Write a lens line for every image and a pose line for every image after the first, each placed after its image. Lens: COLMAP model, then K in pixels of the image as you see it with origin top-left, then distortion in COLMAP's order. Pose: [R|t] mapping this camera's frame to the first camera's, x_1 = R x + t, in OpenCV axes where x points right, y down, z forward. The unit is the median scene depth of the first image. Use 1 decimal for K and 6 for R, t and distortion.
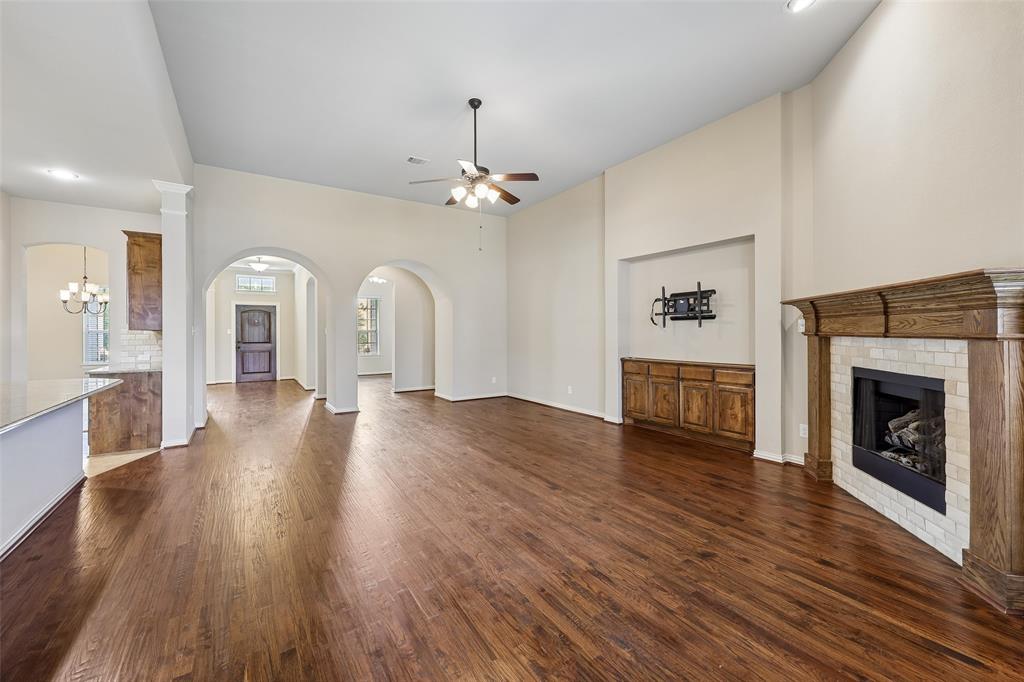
lens RADIAL K [[418.7, 0, 513.5], [0, 418.7, 336.3], [0, 0, 1]] dist [0.003368, 0.000026]
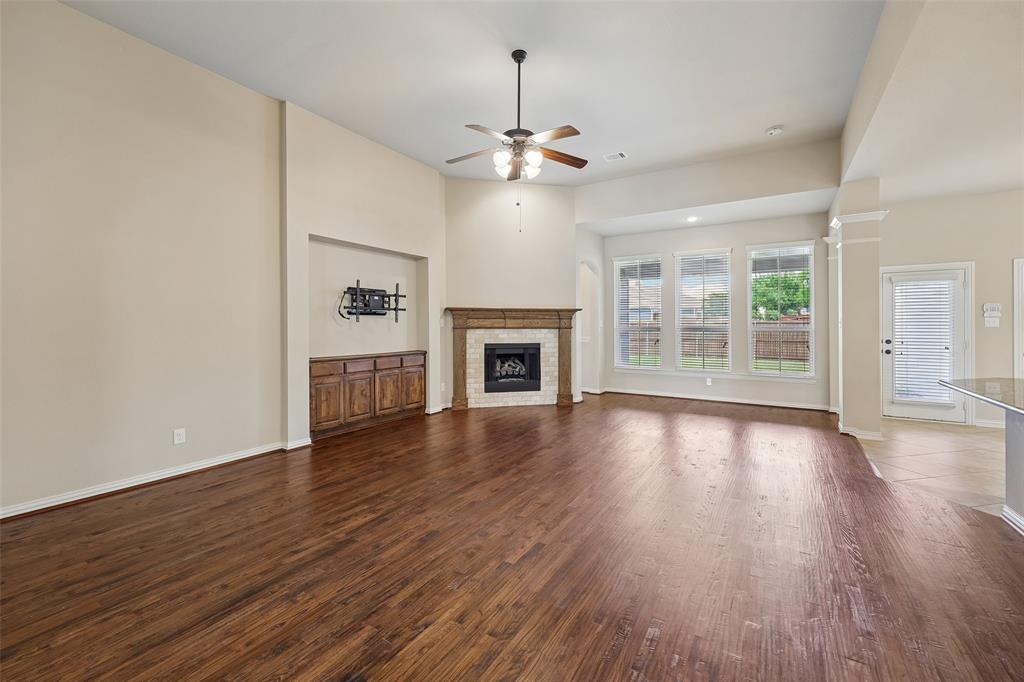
lens RADIAL K [[421.2, 0, 513.1], [0, 421.2, 323.0], [0, 0, 1]] dist [-0.003032, -0.000009]
pose [[-0.416758, 0.007241, 0.908989, -0.738096], [0.010117, 0.999943, -0.003326, -0.012421], [-0.908961, 0.007810, -0.416808, 1.165811]]
